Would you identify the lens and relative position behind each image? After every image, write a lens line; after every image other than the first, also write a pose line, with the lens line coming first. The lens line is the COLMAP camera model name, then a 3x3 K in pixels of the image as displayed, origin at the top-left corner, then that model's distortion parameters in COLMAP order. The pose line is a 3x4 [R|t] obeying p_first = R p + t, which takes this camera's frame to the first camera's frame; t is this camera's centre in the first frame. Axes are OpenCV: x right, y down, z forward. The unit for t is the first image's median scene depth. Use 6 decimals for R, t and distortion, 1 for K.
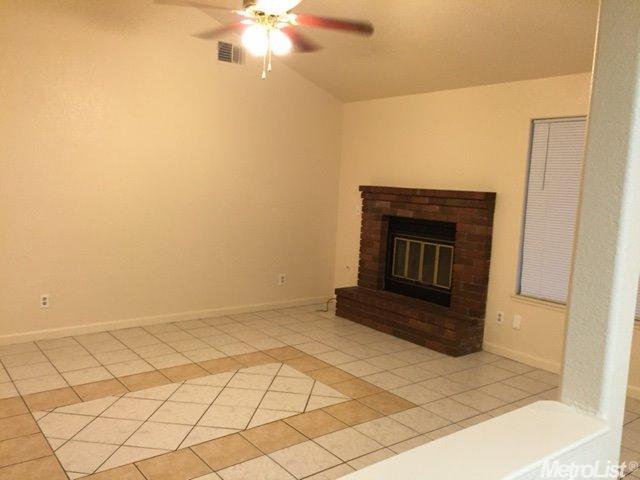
lens RADIAL K [[545.4, 0, 317.9], [0, 545.4, 240.6], [0, 0, 1]] dist [0.083364, -0.104554]
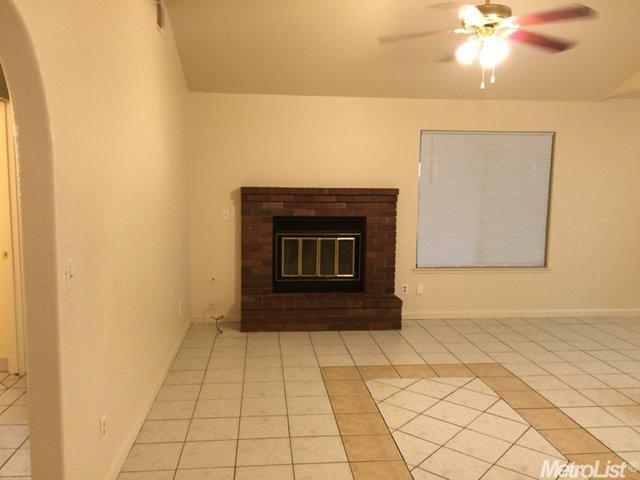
lens RADIAL K [[545.4, 0, 317.9], [0, 545.4, 240.6], [0, 0, 1]] dist [0.083364, -0.104554]
pose [[0.533220, -0.131454, 0.835701, -0.727625], [0.108177, 0.990339, 0.086755, -0.089071], [-0.839032, 0.044144, 0.542289, 0.456099]]
